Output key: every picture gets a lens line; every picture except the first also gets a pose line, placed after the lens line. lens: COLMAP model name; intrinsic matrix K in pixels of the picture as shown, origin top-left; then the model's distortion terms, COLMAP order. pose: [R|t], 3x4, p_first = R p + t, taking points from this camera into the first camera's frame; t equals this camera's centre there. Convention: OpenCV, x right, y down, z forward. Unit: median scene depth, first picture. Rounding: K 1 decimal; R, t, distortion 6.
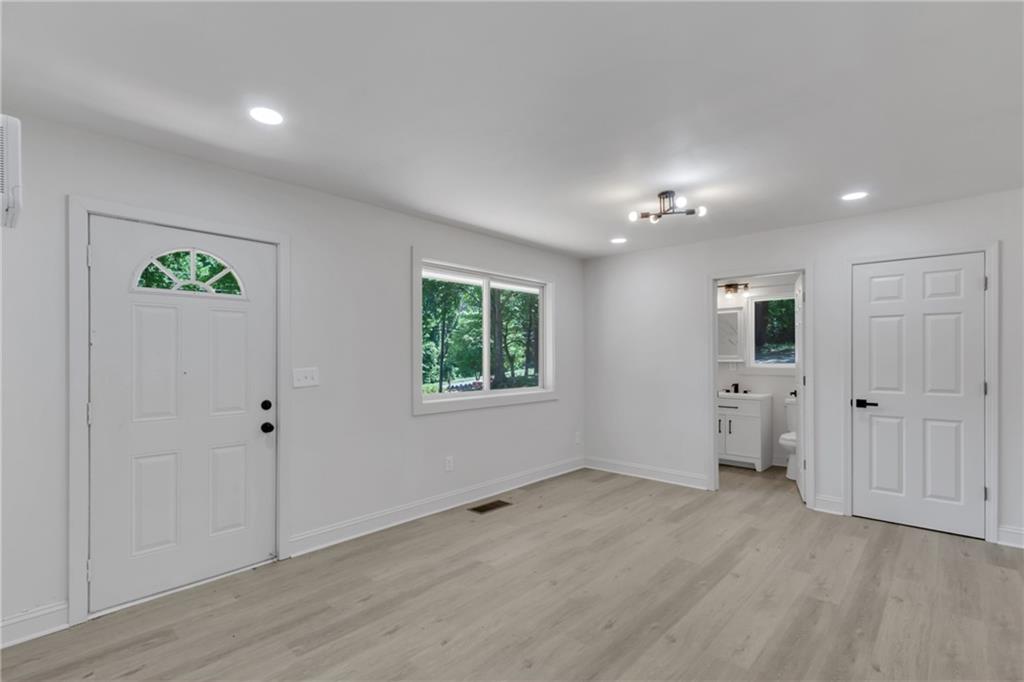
lens RADIAL K [[484.3, 0, 503.2], [0, 484.3, 357.1], [0, 0, 1]] dist [0.018085, -0.000660]
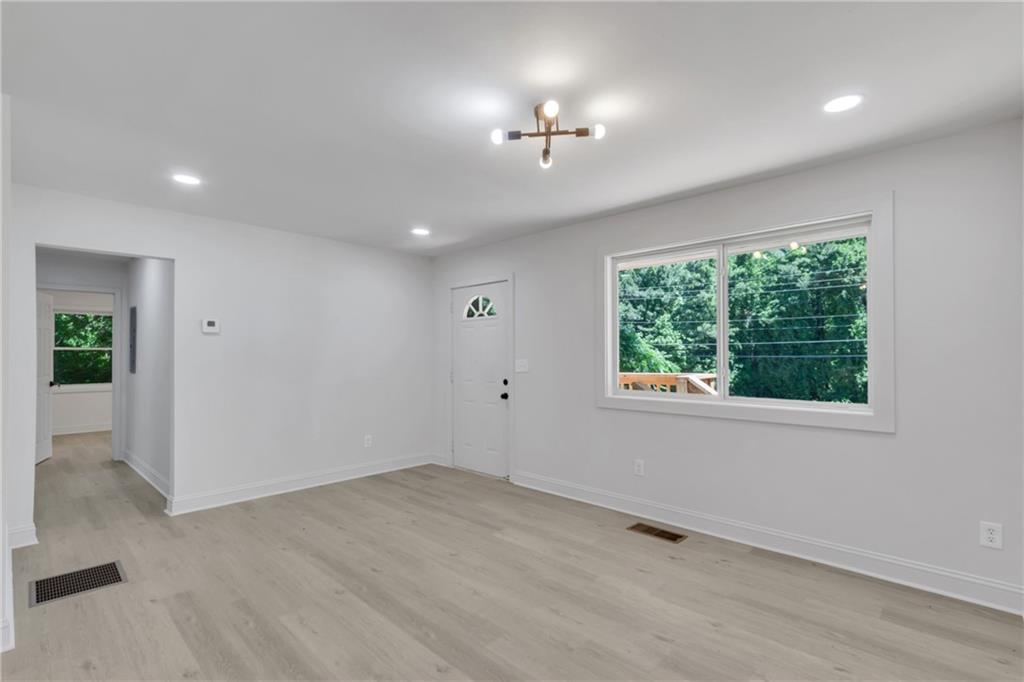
lens RADIAL K [[479.4, 0, 509.0], [0, 479.4, 345.8], [0, 0, 1]] dist [0.019183, -0.000992]
pose [[-0.027464, -0.016186, -0.999492, 0.989816], [0.001940, 0.999866, -0.016245, 0.004189], [0.999621, -0.002385, -0.027428, 0.949633]]
